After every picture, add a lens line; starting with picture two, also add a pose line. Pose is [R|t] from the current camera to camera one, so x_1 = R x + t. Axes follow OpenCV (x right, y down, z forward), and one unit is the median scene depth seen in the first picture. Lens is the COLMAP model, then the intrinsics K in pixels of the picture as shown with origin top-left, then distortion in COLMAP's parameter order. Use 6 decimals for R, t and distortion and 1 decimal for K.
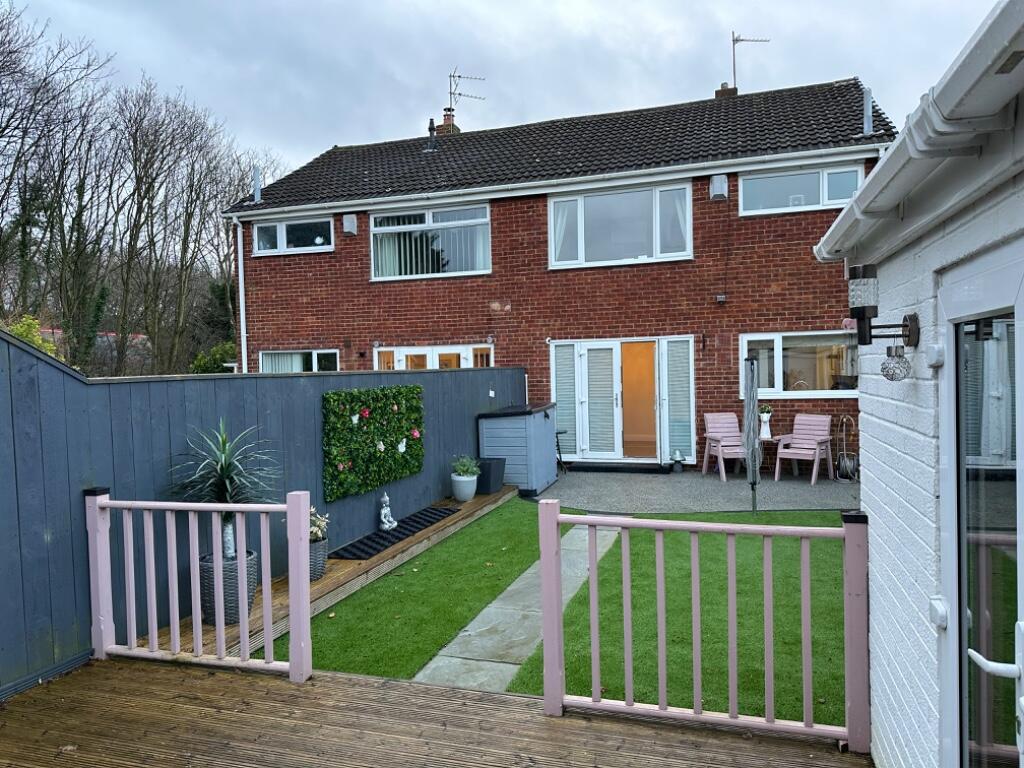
lens RADIAL K [[708.8, 0, 510.6], [0, 708.8, 388.1], [0, 0, 1]] dist [0.015826, 0.000767]
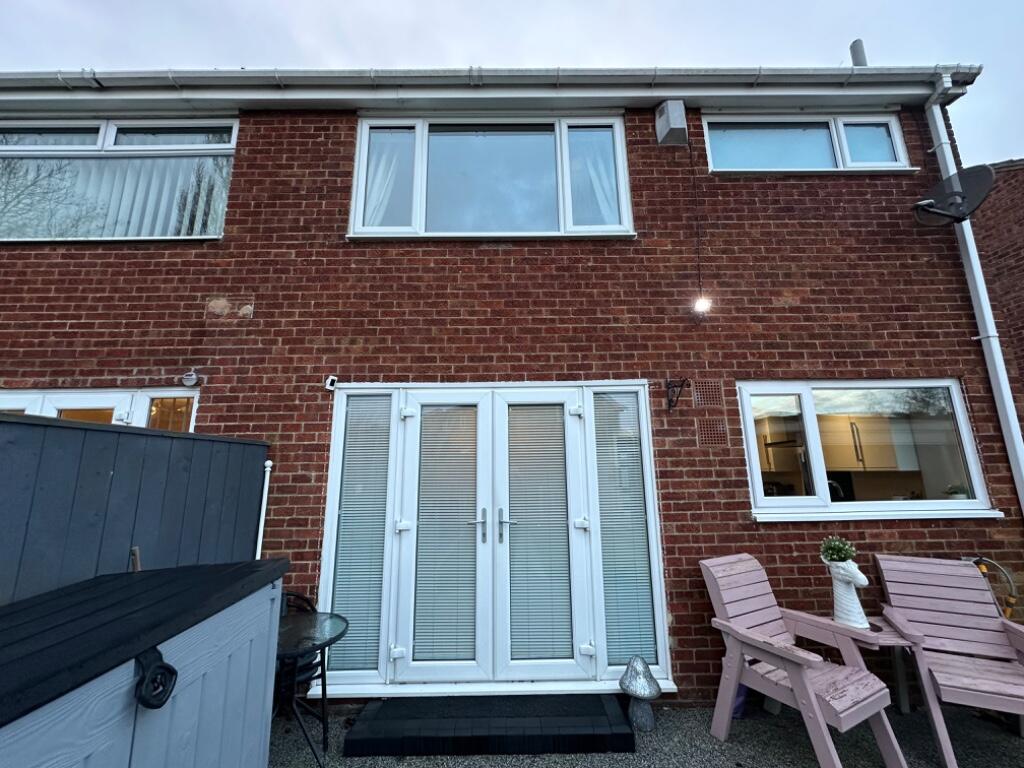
lens RADIAL K [[409.0, 0, 506.9], [0, 409.0, 382.5], [0, 0, 1]] dist [0.001542, 0.000643]
pose [[0.955916, 0.070512, 0.285049, 0.088274], [-0.002279, 0.972493, -0.232922, -0.008992], [-0.293632, 0.222004, 0.929782, 0.763575]]
